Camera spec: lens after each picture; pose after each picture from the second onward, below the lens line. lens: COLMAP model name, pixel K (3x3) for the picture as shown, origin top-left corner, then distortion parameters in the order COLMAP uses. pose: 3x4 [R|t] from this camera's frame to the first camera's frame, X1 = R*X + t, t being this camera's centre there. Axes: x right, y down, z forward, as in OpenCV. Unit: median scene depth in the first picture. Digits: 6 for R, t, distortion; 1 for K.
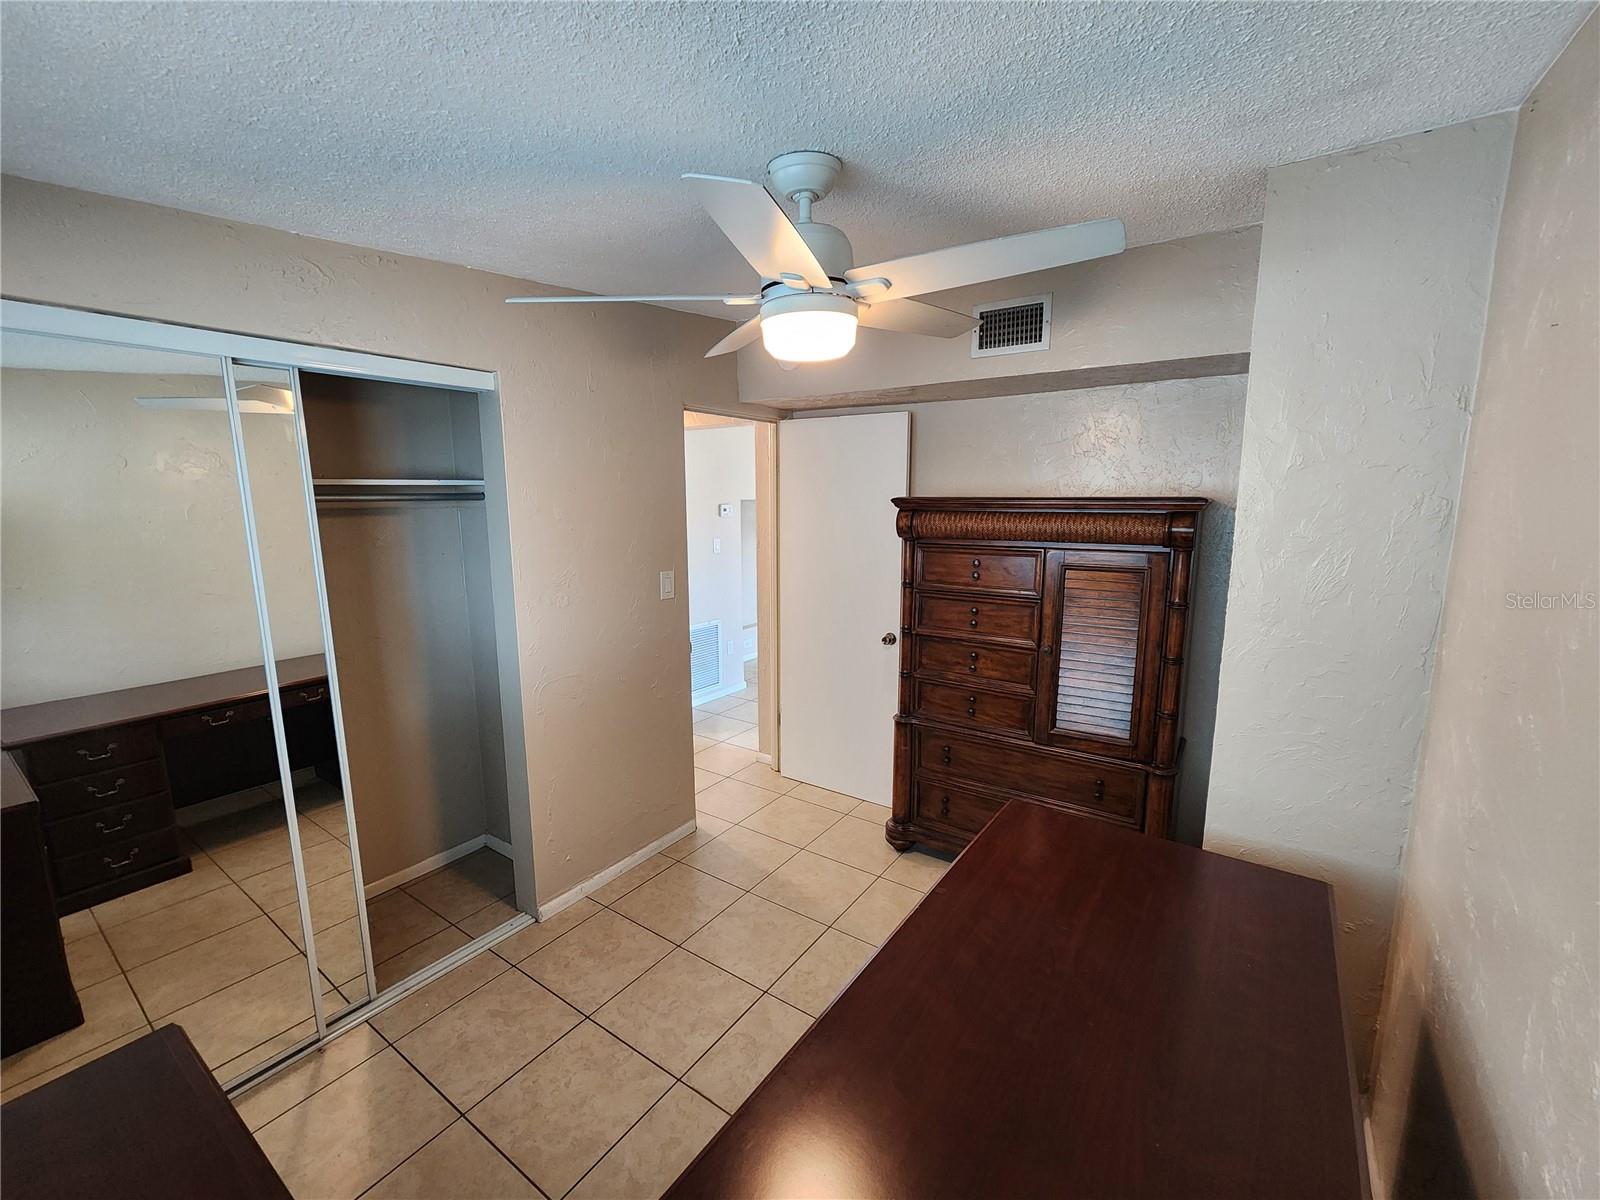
lens RADIAL K [[662.5, 0, 796.4], [0, 662.5, 604.3], [0, 0, 1]] dist [-0.000547, 0.001681]
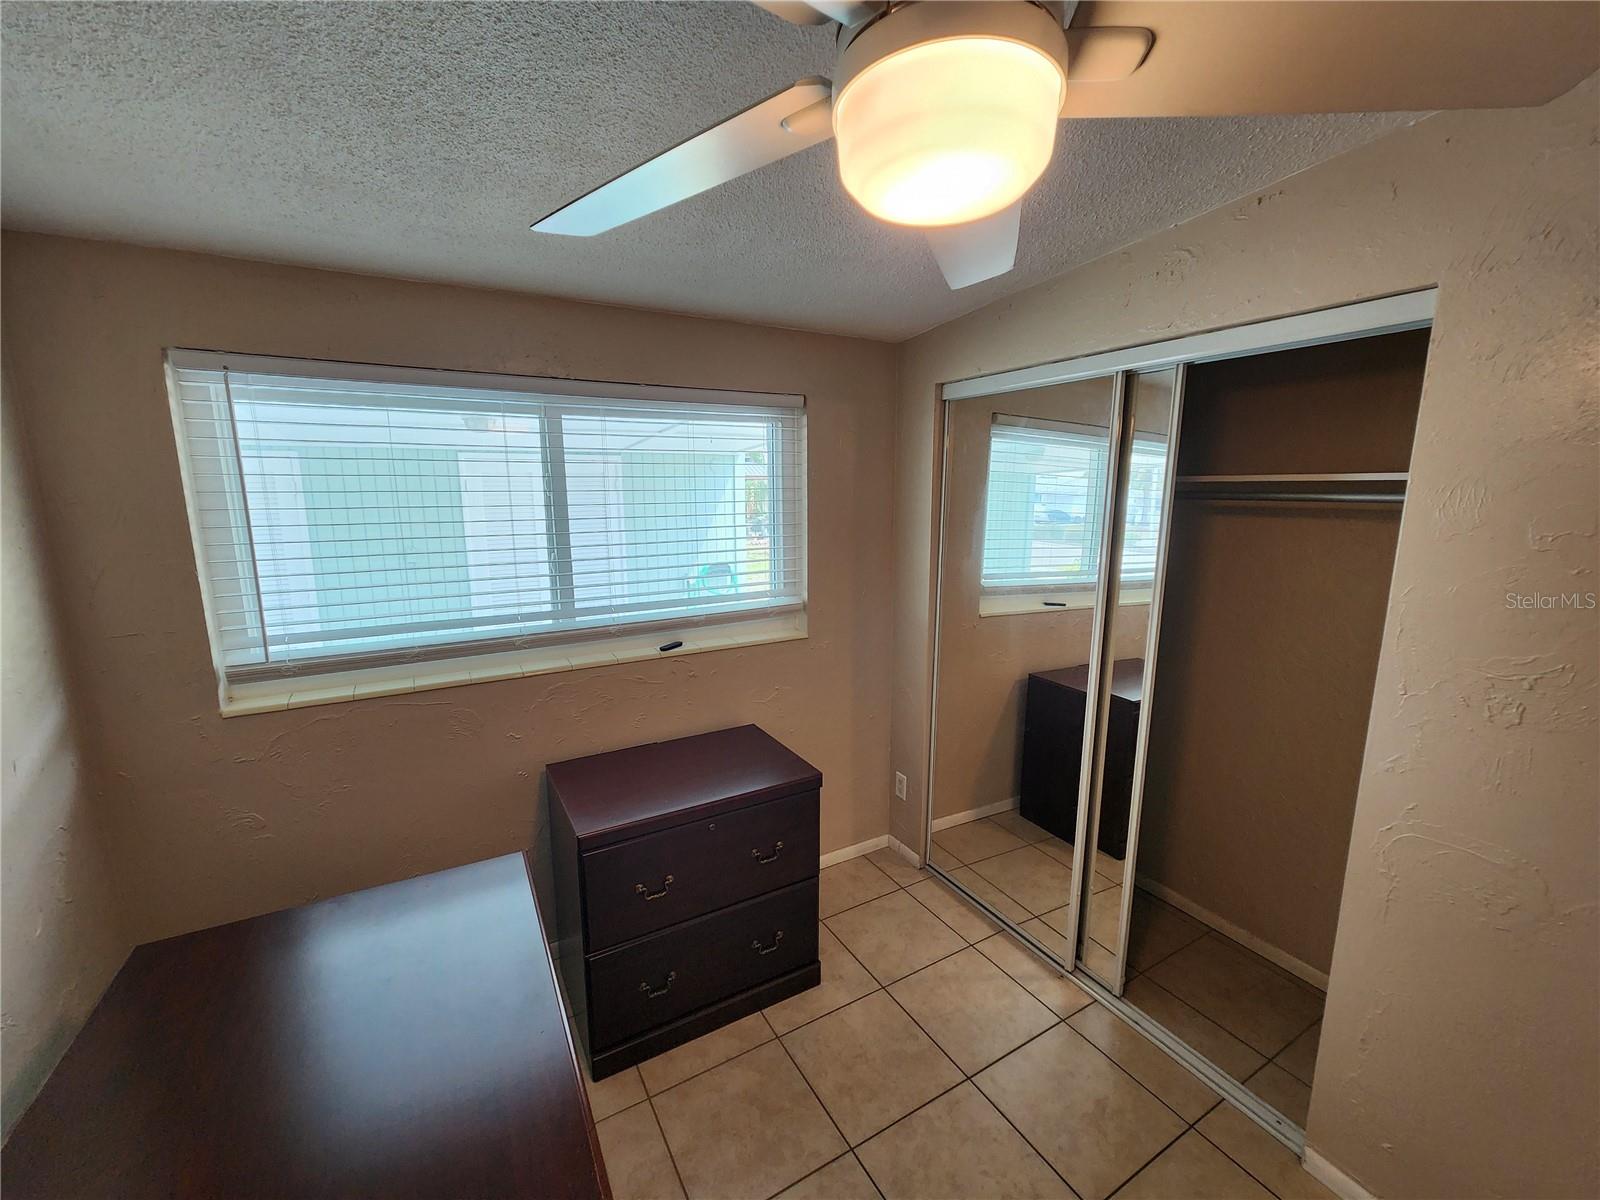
lens RADIAL K [[662.5, 0, 798.8], [0, 662.5, 596.8], [0, 0, 1]] dist [-0.000547, 0.001681]
pose [[-0.421315, 0.158022, -0.893041, 0.417267], [-0.151874, 0.958504, 0.241256, -0.173477], [0.894108, 0.237275, -0.379832, 0.938632]]
